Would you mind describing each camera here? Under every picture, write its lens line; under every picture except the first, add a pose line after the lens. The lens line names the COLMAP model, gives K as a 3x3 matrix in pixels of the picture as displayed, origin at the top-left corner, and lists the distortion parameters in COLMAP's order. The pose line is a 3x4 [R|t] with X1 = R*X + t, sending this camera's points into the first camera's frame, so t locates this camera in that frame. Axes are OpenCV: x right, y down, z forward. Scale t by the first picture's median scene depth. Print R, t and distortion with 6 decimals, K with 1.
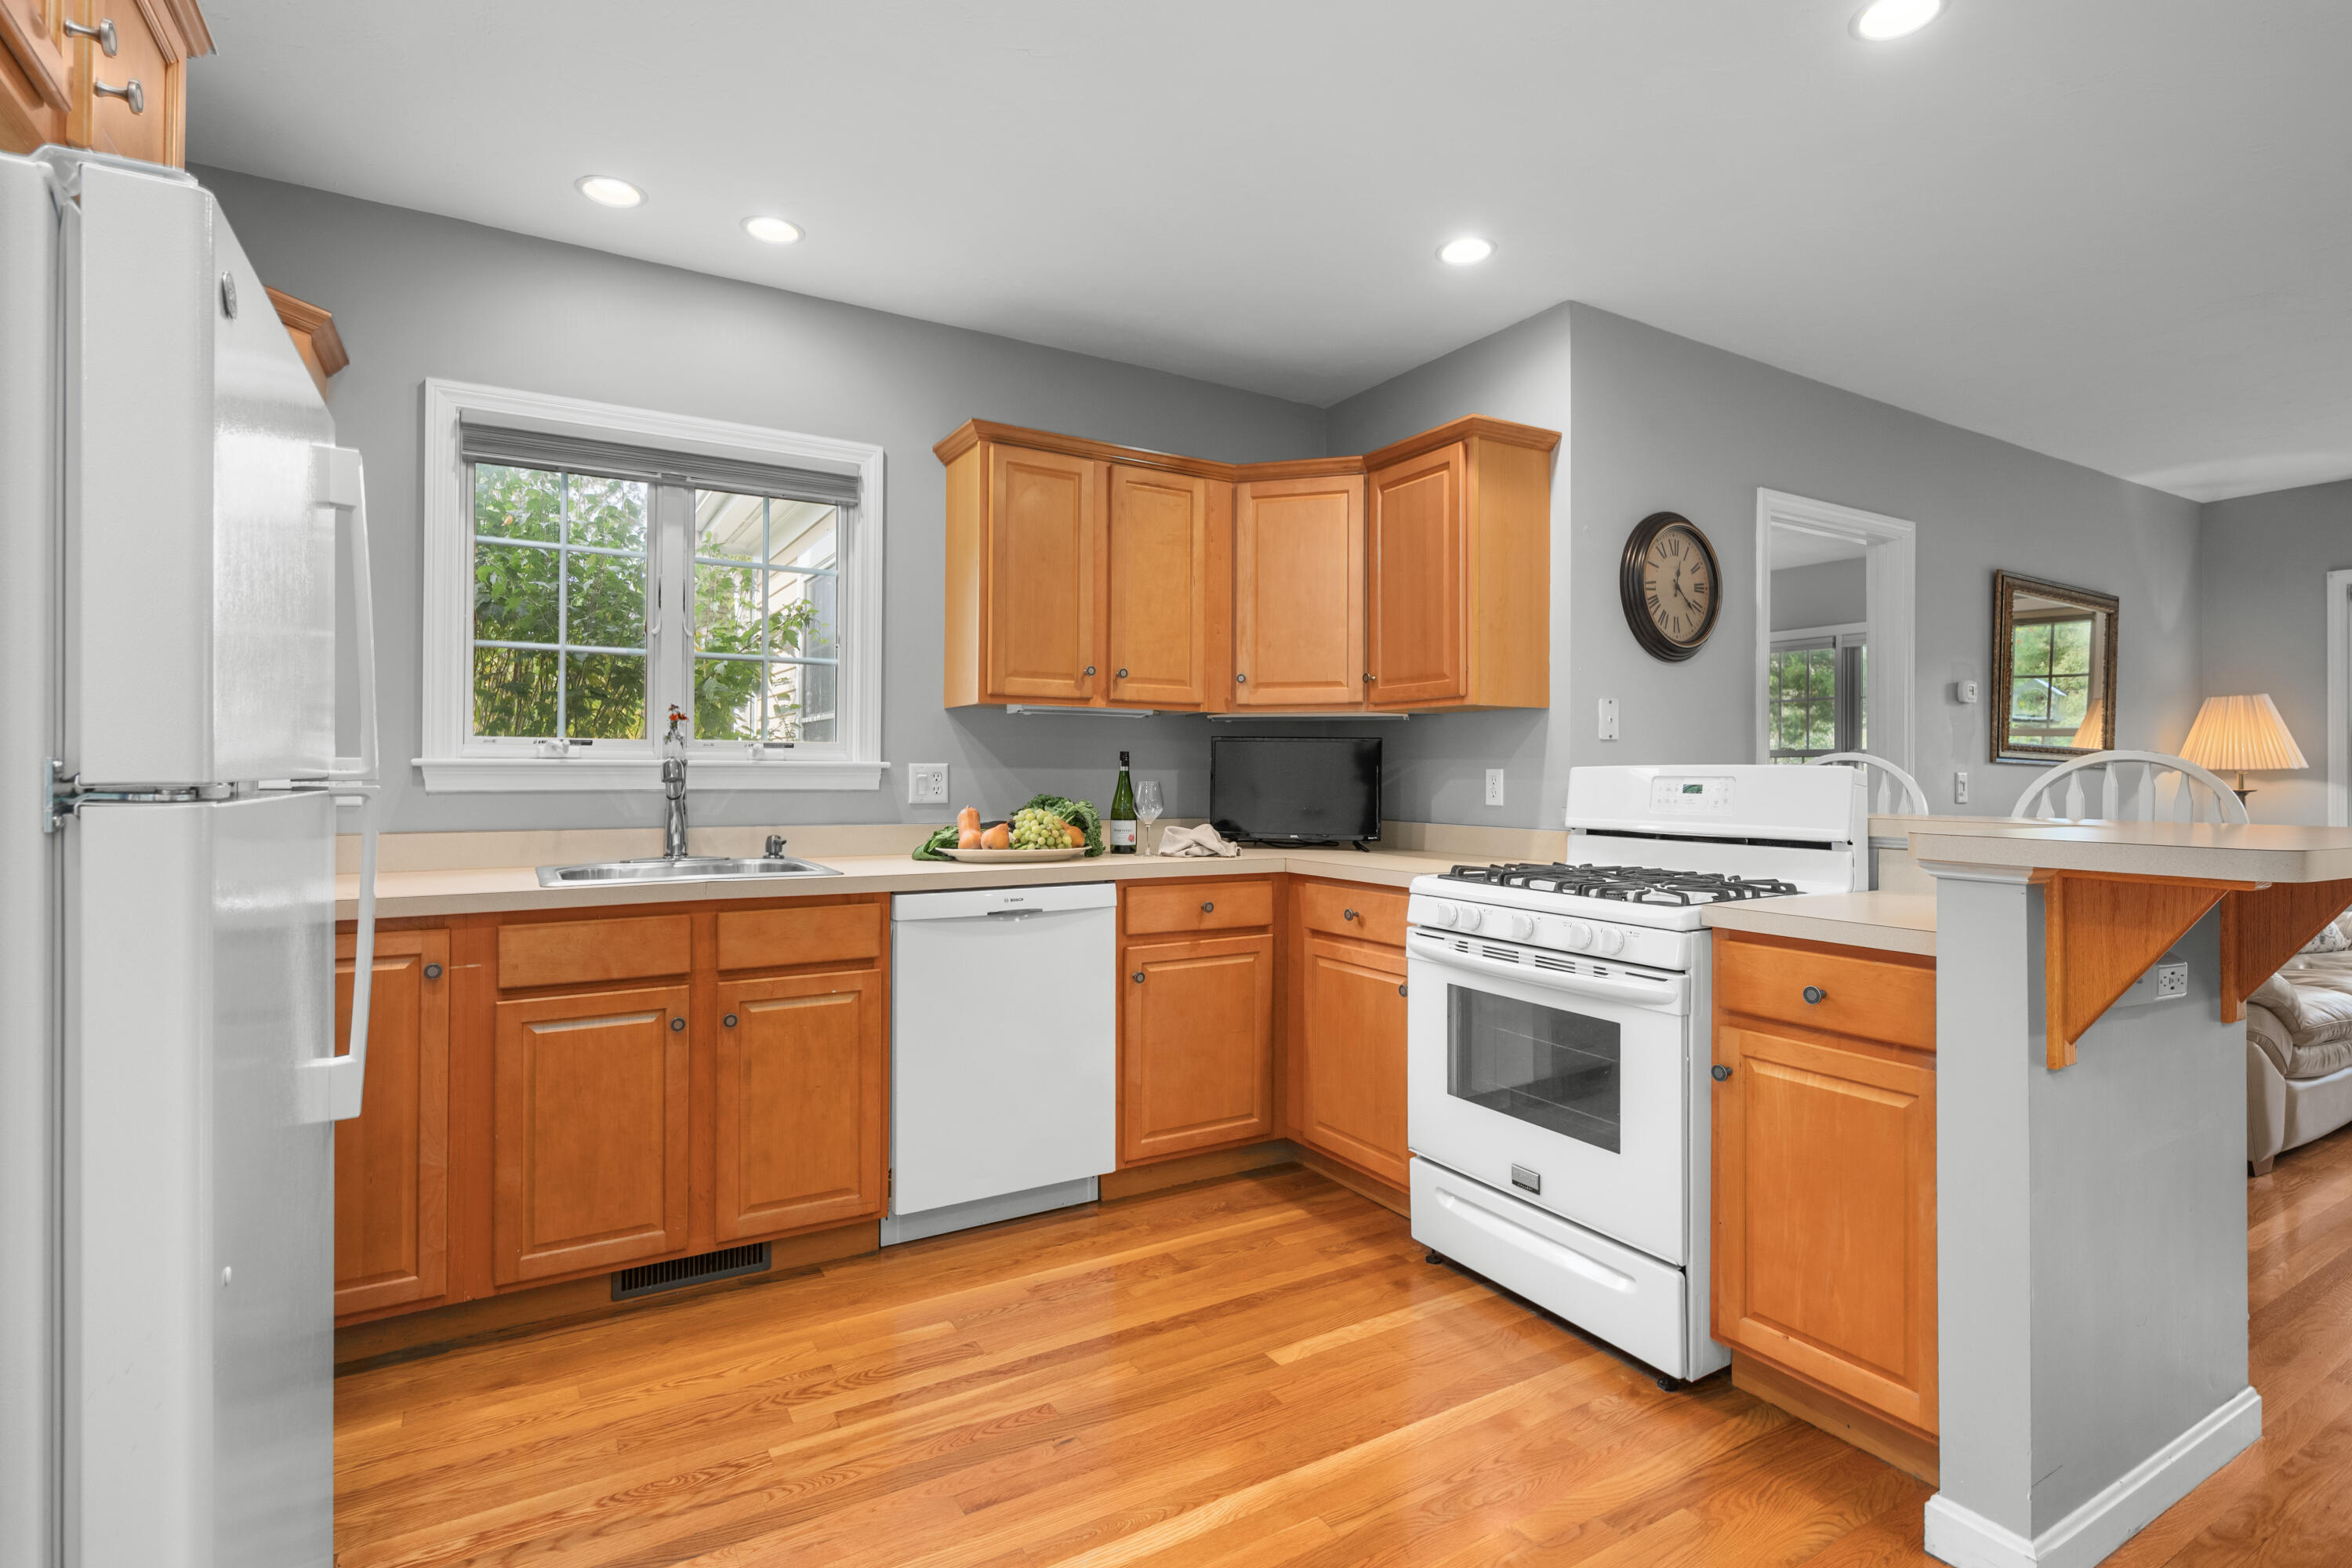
lens RADIAL K [[1134.7, 0, 1204.2], [0, 1134.7, 769.0], [0, 0, 1]] dist [-0.002099, 0.001454]
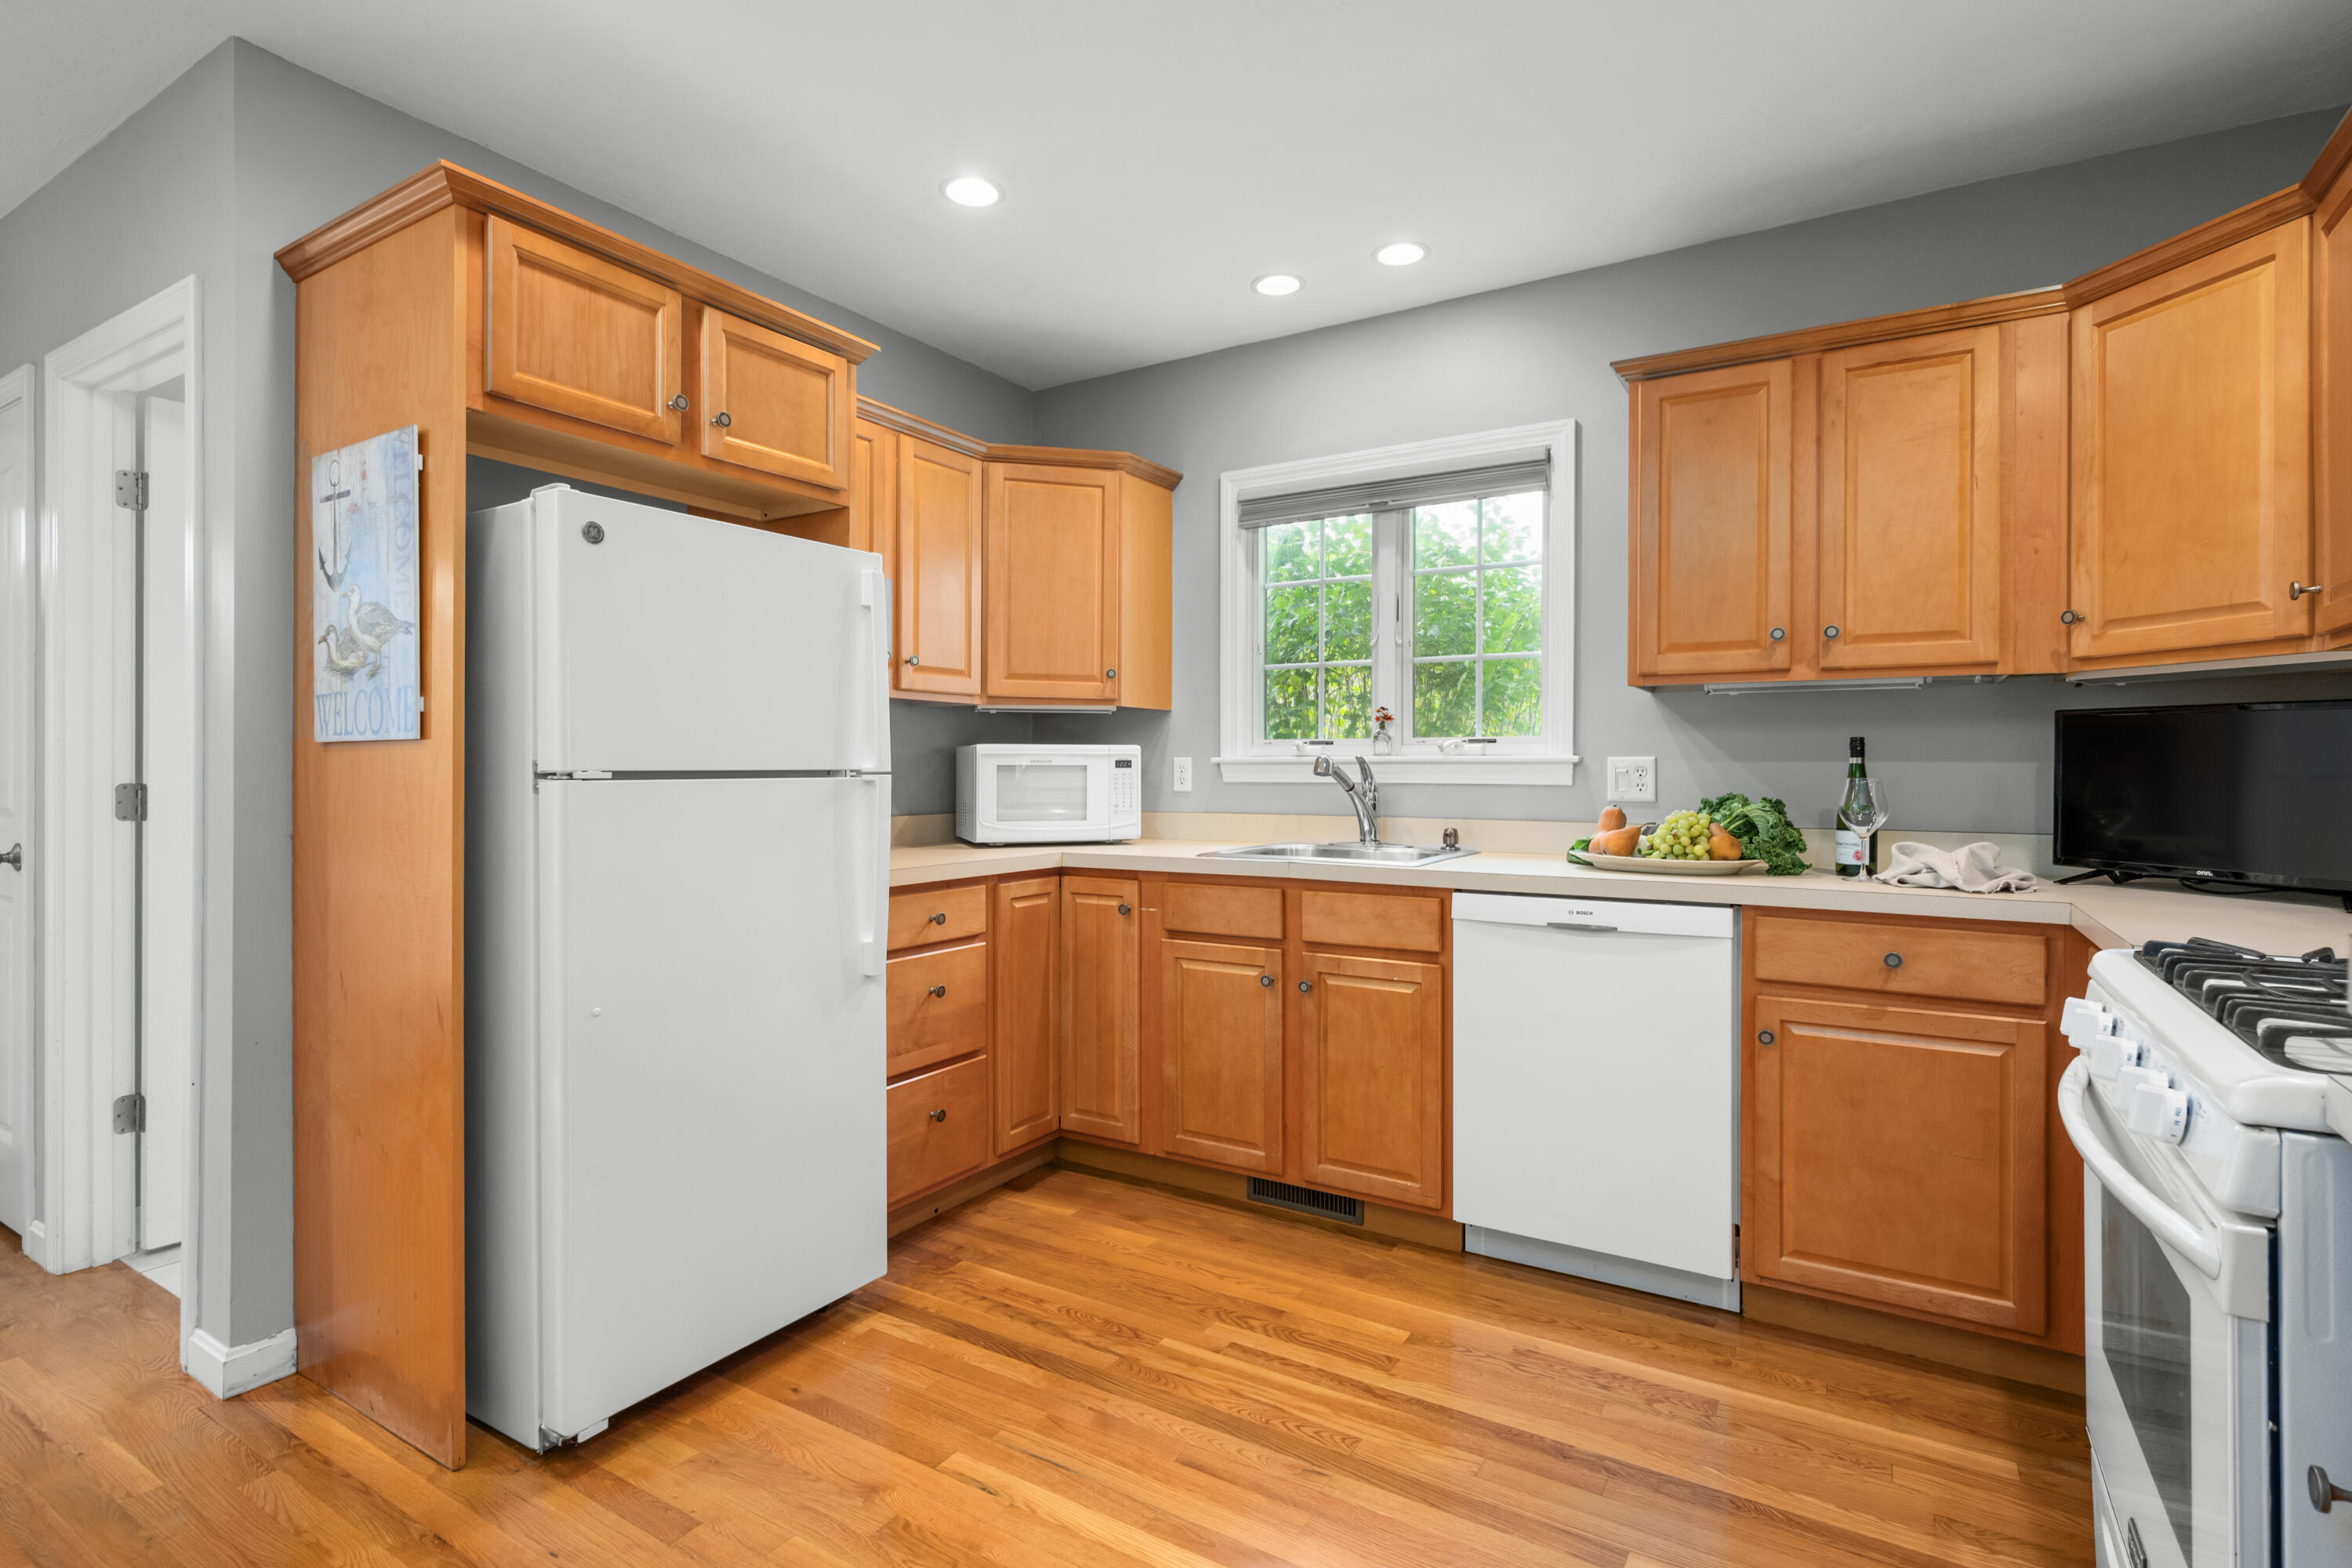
lens RADIAL K [[1134.7, 0, 1167.8], [0, 1134.7, 772.1], [0, 0, 1]] dist [-0.002099, 0.001454]
pose [[0.448216, 0.000205, -0.893925, 0.464554], [0.004288, 0.999988, 0.002379, 0.004310], [0.893915, -0.004900, 0.448210, 0.325940]]
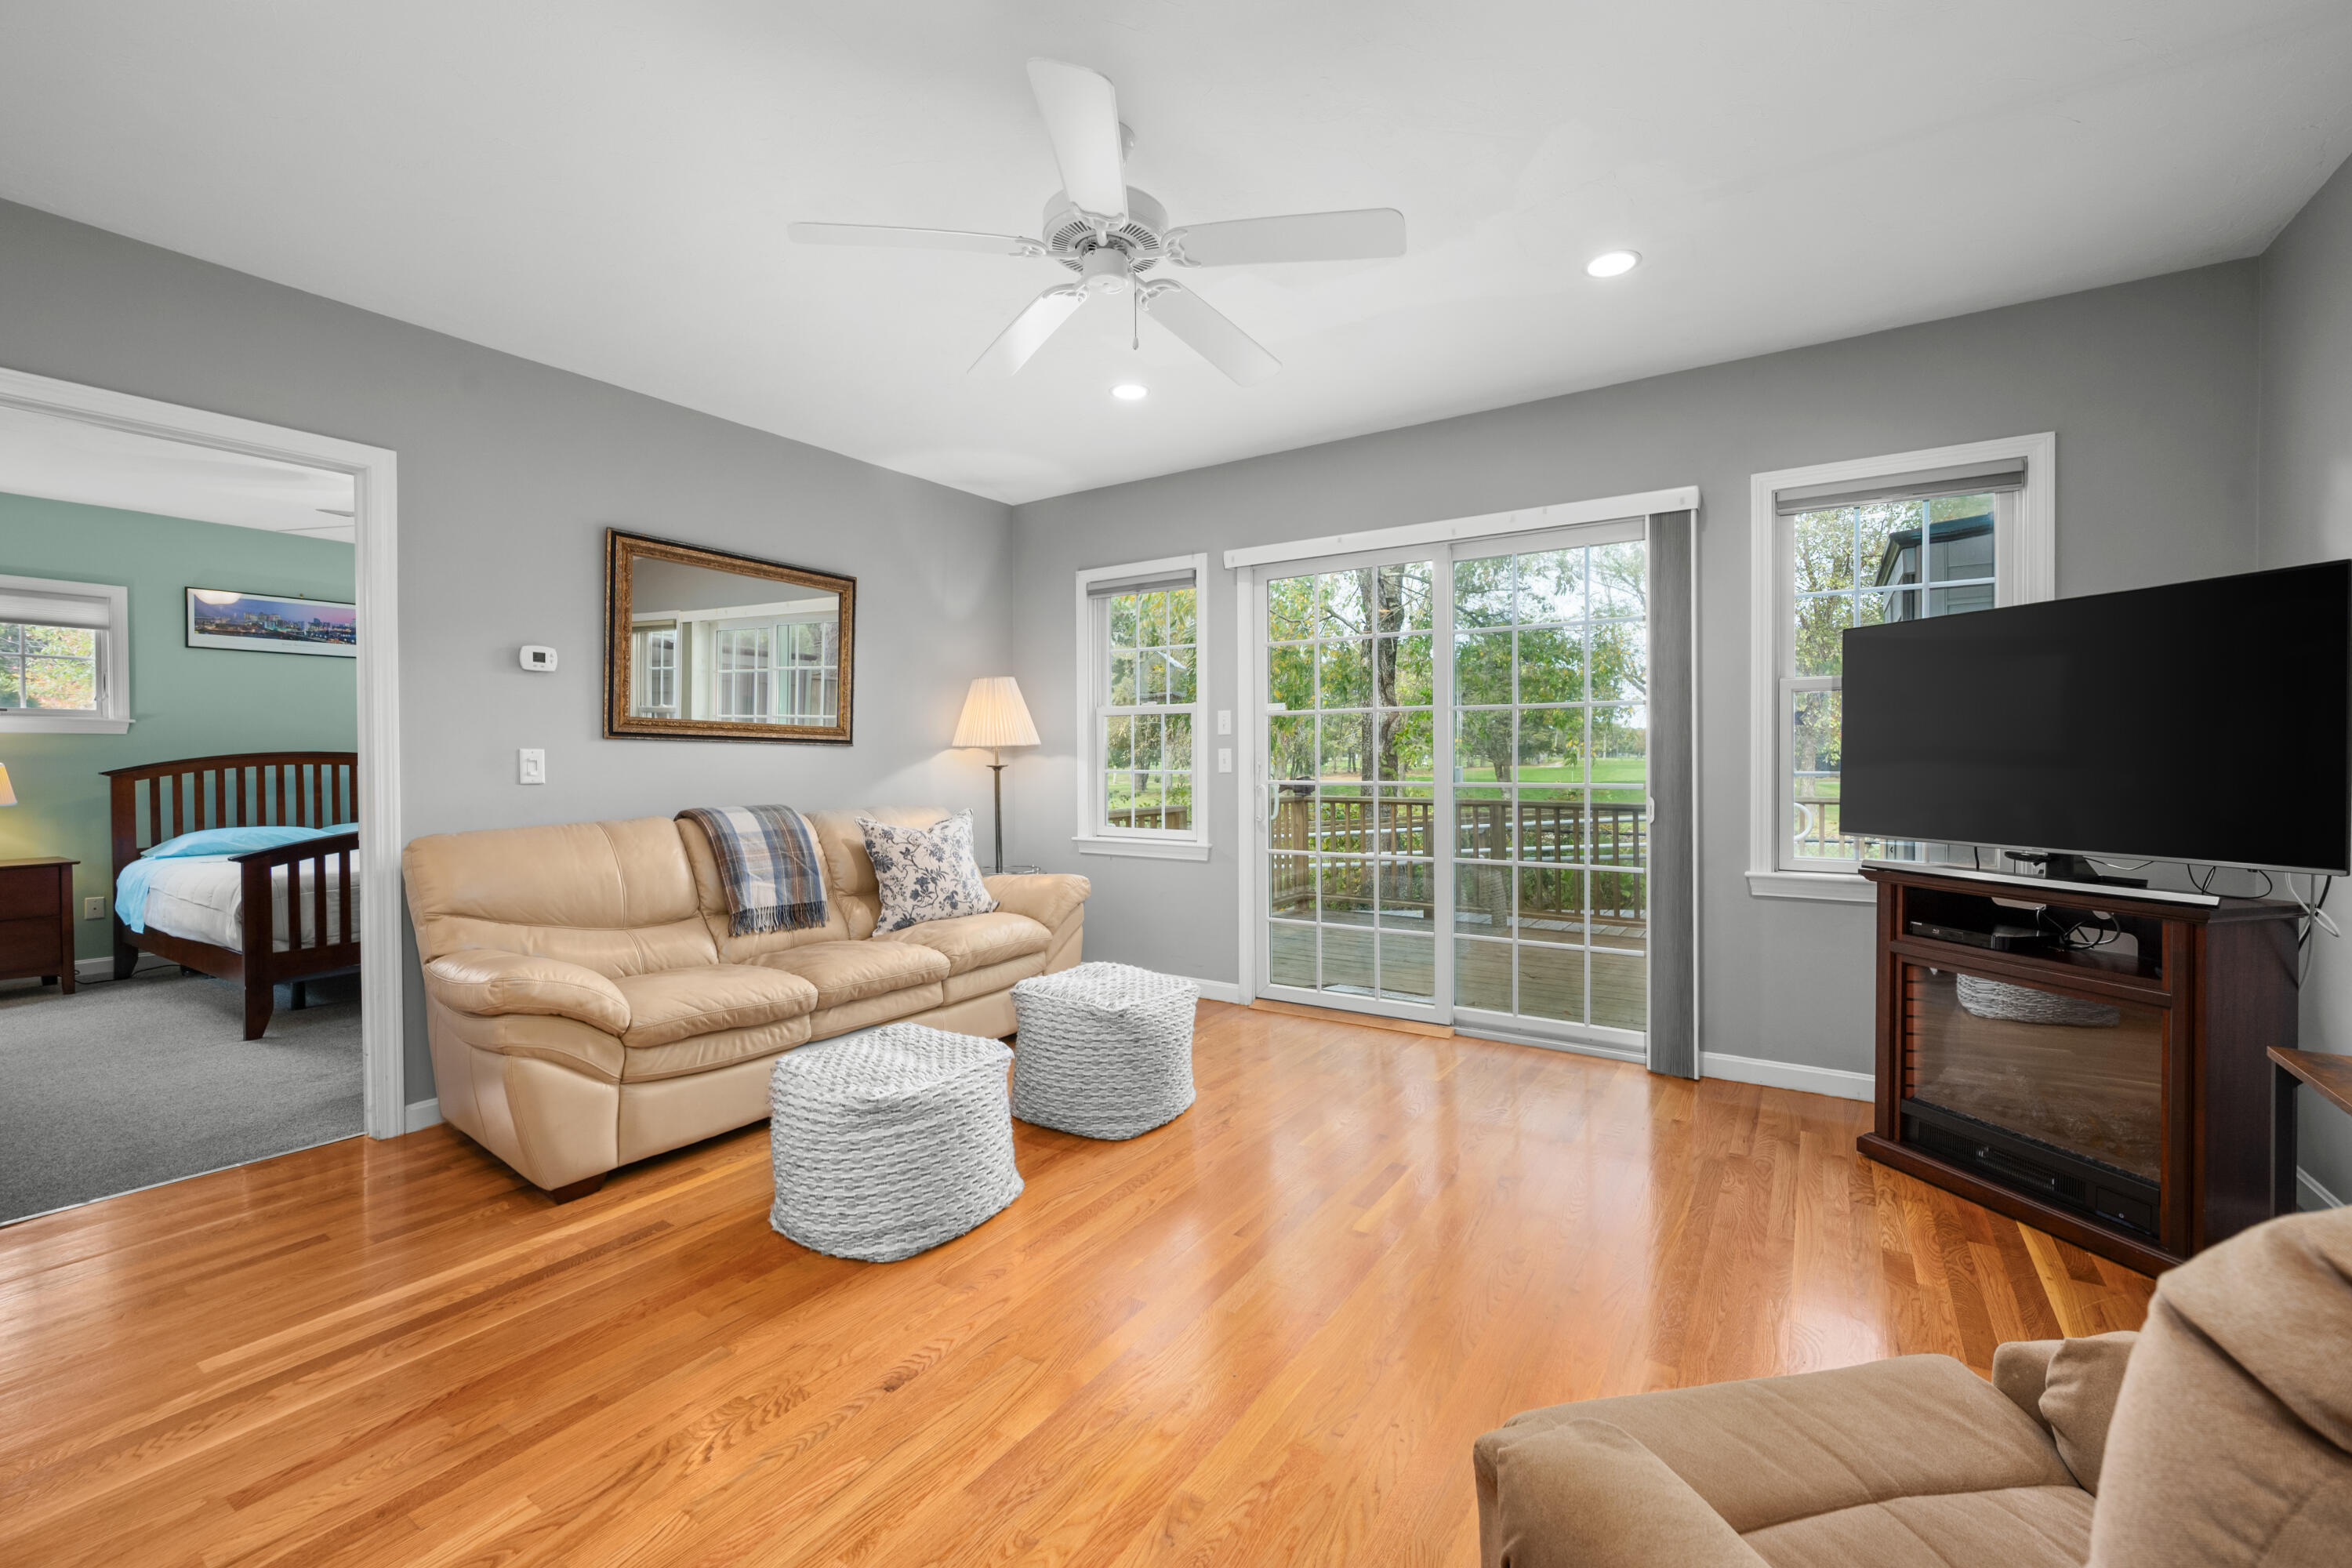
lens RADIAL K [[996.5, 0, 1199.2], [0, 996.5, 760.2], [0, 0, 1]] dist [0.010016, 0.000418]
pose [[0.901251, -0.010184, 0.433178, 1.209565], [0.007373, 0.999939, 0.008170, 0.013719], [-0.433235, -0.004169, 0.901271, 0.105130]]
